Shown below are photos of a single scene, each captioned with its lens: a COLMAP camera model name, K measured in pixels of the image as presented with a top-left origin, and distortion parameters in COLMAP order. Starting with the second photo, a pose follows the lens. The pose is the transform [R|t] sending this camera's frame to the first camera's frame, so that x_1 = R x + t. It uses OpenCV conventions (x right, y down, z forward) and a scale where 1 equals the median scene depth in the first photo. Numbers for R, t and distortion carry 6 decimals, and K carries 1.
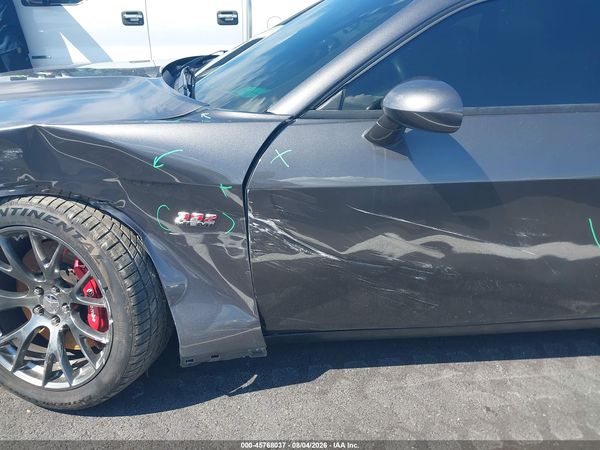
lens RADIAL K [[475.9, 0, 300.5], [0, 475.9, 231.3], [0, 0, 1]] dist [-0.012627, -0.008608]
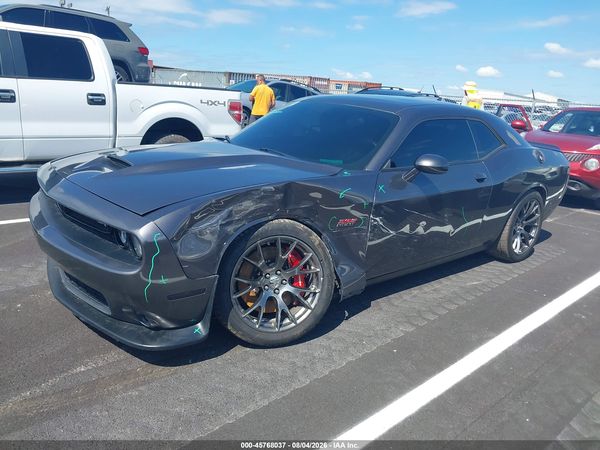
lens RADIAL K [[477.0, 0, 300.0], [0, 477.0, 225.0], [0, 0, 1]] dist [0.001561, -0.001080]
pose [[0.808770, -0.107372, 0.578241, -1.463161], [0.186471, 0.979281, -0.078972, 0.103952], [-0.557781, 0.171696, 0.812035, -0.522960]]
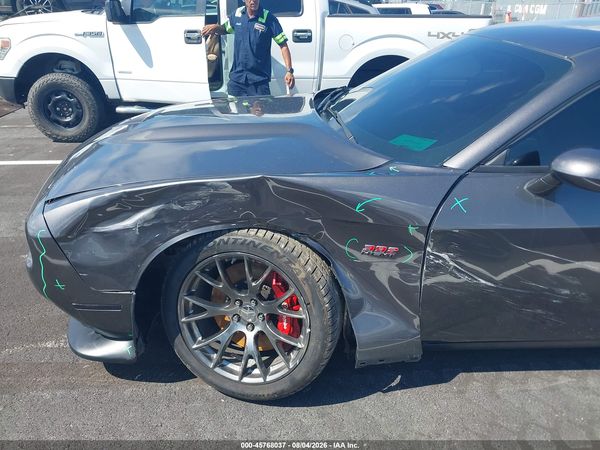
lens RADIAL K [[477.0, 0, 300.0], [0, 477.0, 225.0], [0, 0, 1]] dist [0.001561, -0.001080]
pose [[0.999178, 0.020768, -0.034811, -0.360518], [-0.020735, 0.999784, 0.001306, -0.083076], [0.034830, -0.000583, 0.999393, -0.238208]]
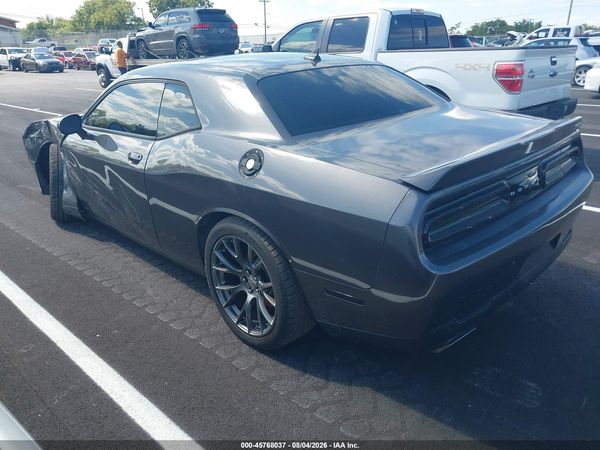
lens RADIAL K [[477.0, 0, 300.0], [0, 477.0, 225.0], [0, 0, 1]] dist [0.001561, -0.001080]
pose [[0.656318, 0.246710, -0.713009, 2.588673], [-0.287264, 0.955560, 0.066212, -0.214491], [0.697658, 0.161366, 0.698022, 0.056993]]
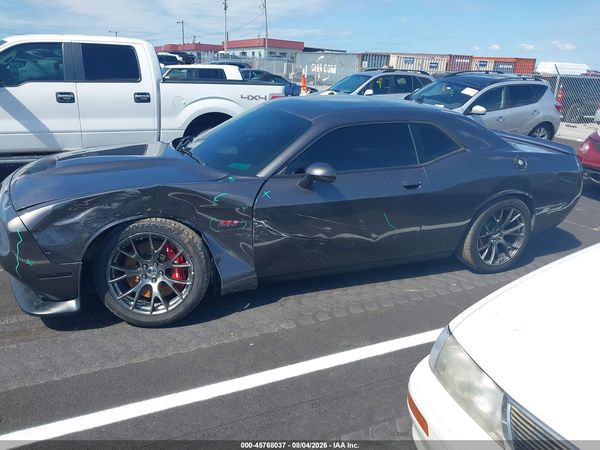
lens RADIAL K [[477.0, 0, 300.0], [0, 477.0, 225.0], [0, 0, 1]] dist [0.001561, -0.001080]
pose [[0.948127, -0.069545, 0.310192, -0.558226], [0.099702, 0.991597, -0.082430, 0.187939], [-0.301853, 0.109081, 0.947094, -1.160308]]
